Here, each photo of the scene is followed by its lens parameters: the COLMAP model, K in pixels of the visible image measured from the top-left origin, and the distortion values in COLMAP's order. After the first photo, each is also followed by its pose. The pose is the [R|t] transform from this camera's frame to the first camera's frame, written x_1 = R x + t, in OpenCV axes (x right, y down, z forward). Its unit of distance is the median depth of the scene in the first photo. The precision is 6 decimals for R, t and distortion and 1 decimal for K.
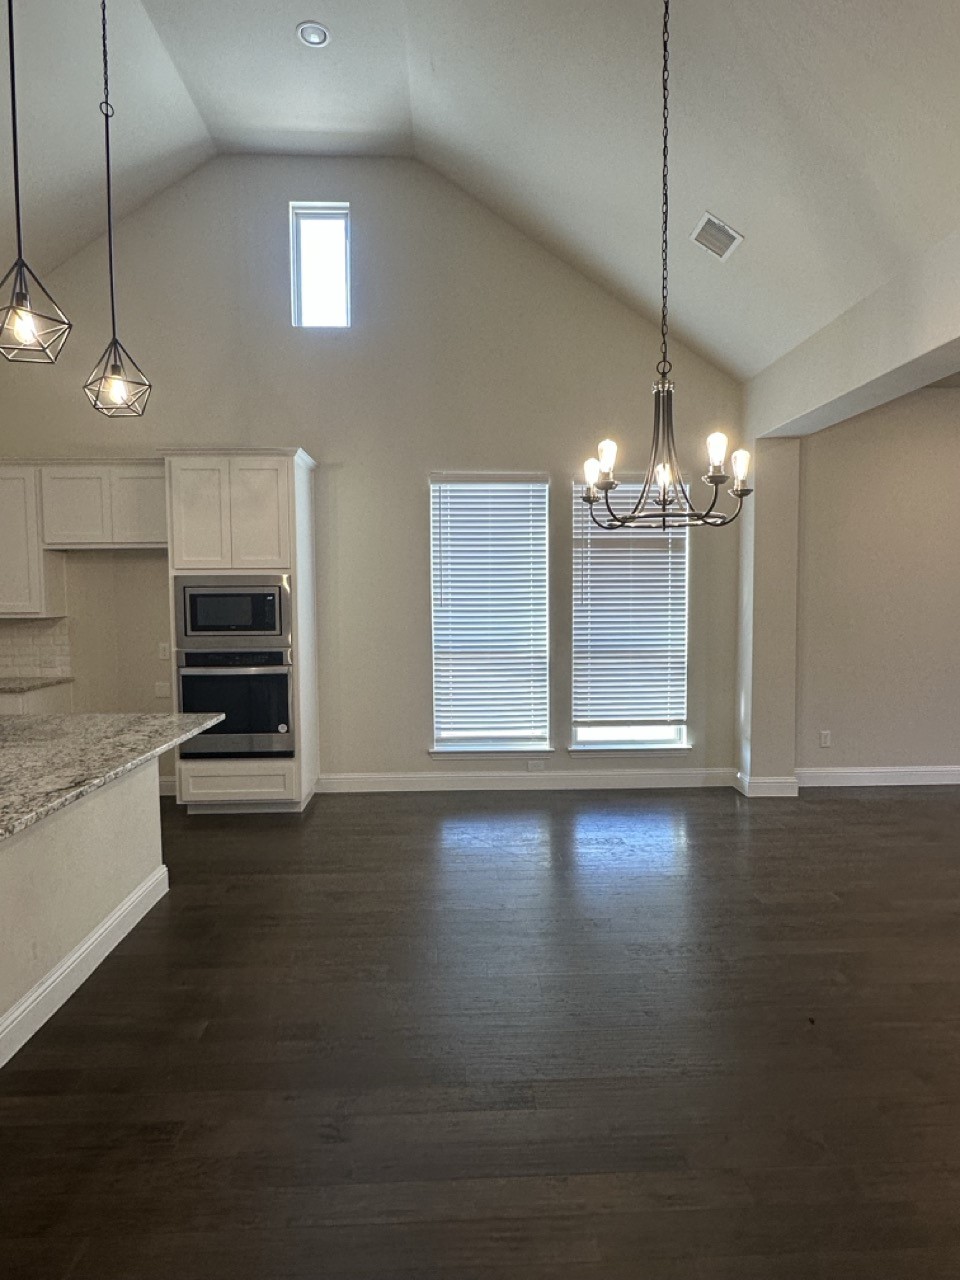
lens RADIAL K [[760.1, 0, 481.2], [0, 760.1, 639.1], [0, 0, 1]] dist [-0.006973, 0.001692]
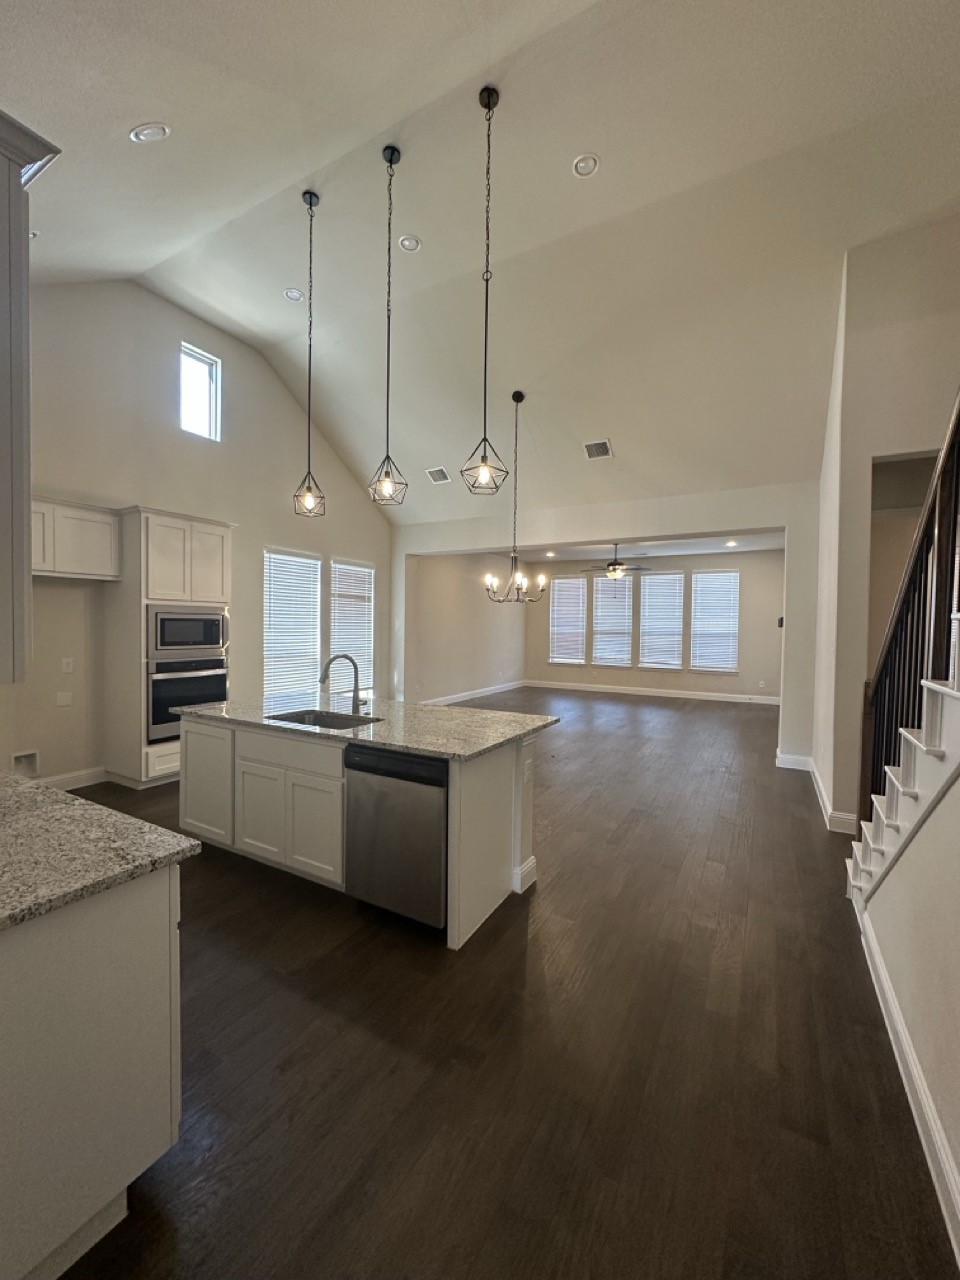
lens RADIAL K [[508.5, 0, 485.2], [0, 508.5, 636.0], [0, 0, 1]] dist [0.001429, -0.000447]
pose [[0.523751, -0.004073, 0.851861, -0.857368], [0.032509, 0.999356, -0.015209, 0.003951], [-0.851251, 0.035659, 0.523546, 0.049811]]
